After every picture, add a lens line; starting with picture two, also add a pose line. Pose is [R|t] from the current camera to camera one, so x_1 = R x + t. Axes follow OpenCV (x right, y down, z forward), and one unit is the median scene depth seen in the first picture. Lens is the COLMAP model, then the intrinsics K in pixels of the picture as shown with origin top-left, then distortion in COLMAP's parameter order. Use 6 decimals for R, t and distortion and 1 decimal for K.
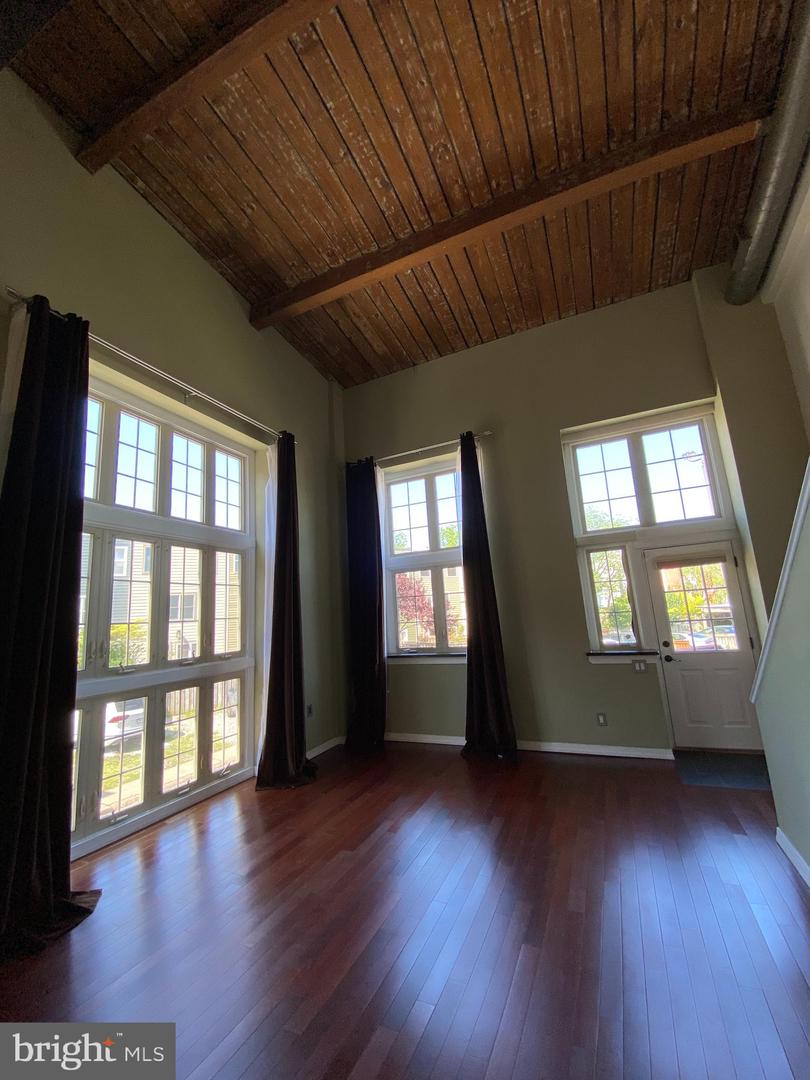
lens RADIAL K [[440.3, 0, 405.0], [0, 440.3, 540.0], [0, 0, 1]] dist [-0.001894, -0.000621]
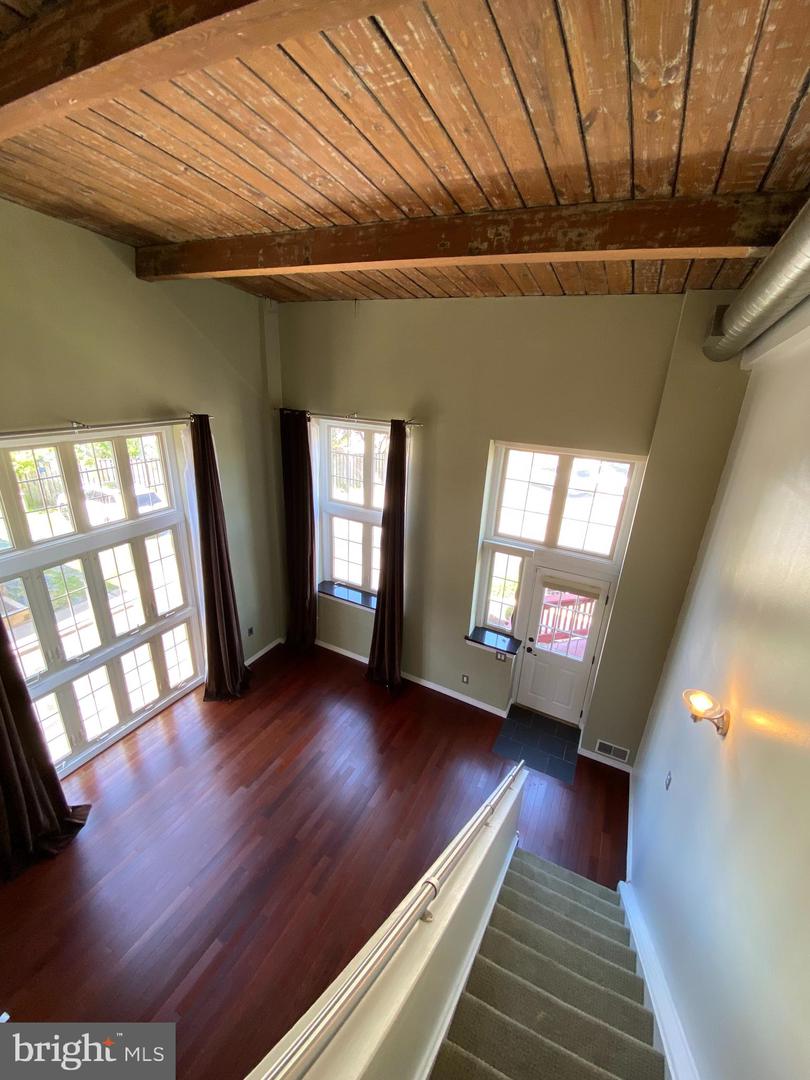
lens RADIAL K [[440.3, 0, 405.0], [0, 440.3, 540.0], [0, 0, 1]] dist [-0.001894, -0.000621]
pose [[0.993184, 0.116554, -0.000299, 0.224088], [-0.099487, 0.849082, 0.518809, -0.611140], [0.060723, -0.515243, 0.854890, 0.087370]]
